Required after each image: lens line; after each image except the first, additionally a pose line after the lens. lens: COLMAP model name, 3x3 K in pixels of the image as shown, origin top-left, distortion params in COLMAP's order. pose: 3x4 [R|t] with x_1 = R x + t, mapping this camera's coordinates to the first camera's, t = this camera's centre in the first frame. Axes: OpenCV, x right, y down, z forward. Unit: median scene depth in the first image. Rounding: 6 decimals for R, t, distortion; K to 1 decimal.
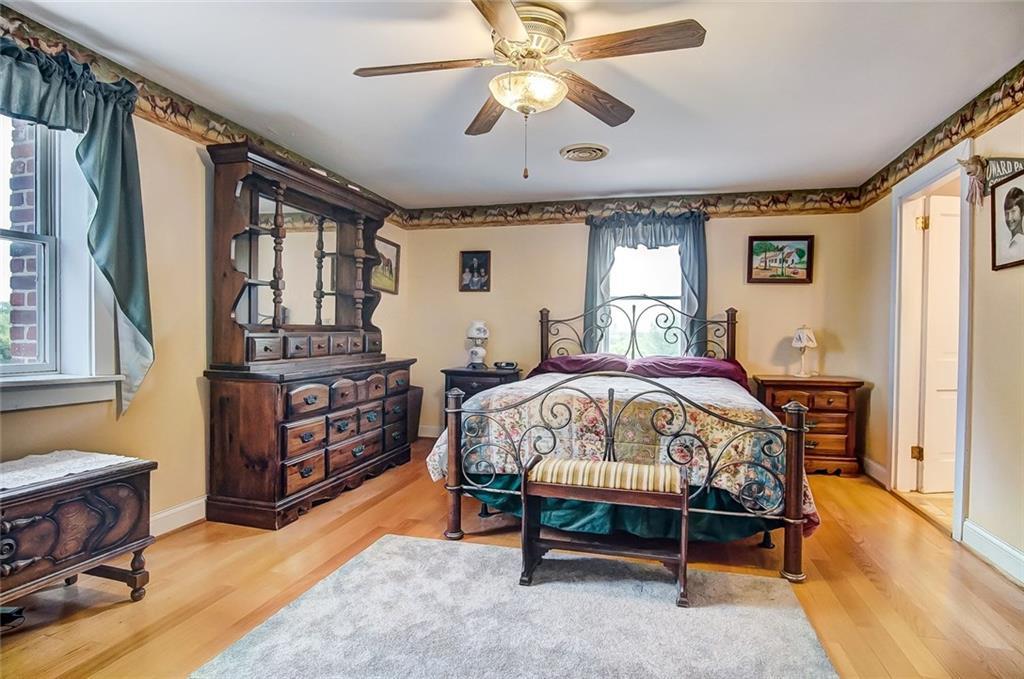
lens RADIAL K [[558.8, 0, 509.1], [0, 558.8, 340.4], [0, 0, 1]] dist [-0.028414, 0.004362]
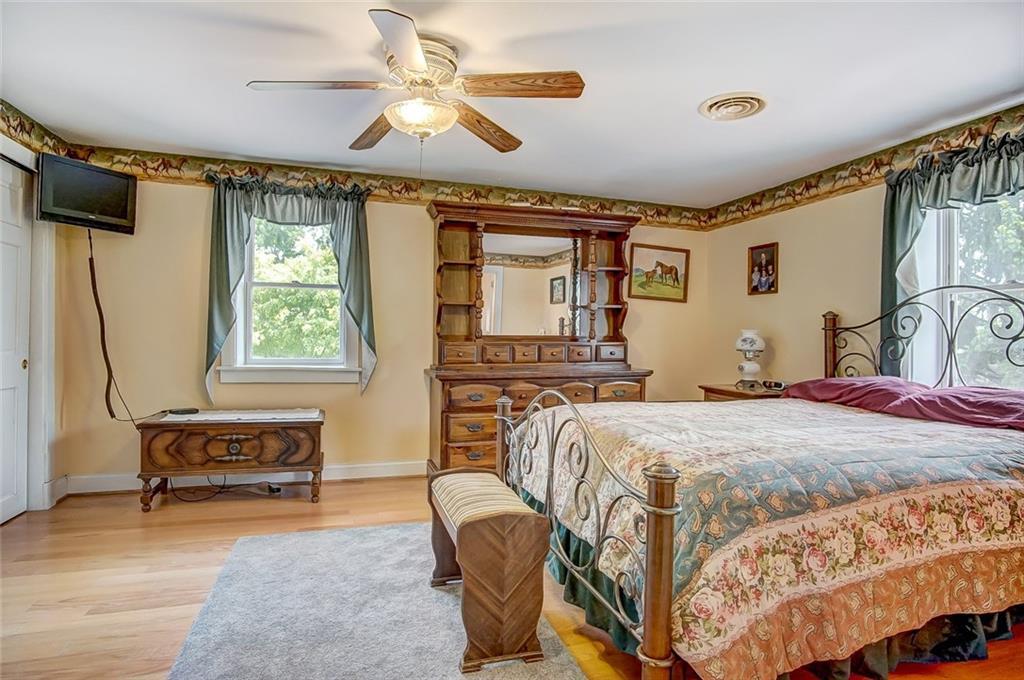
lens RADIAL K [[558.8, 0, 506.9], [0, 558.8, 336.1], [0, 0, 1]] dist [-0.028414, 0.004362]
pose [[0.526725, -0.002484, -0.850032, 0.470939], [-0.019219, 0.999705, -0.014831, -0.006519], [0.849819, 0.024149, 0.526522, 0.269602]]
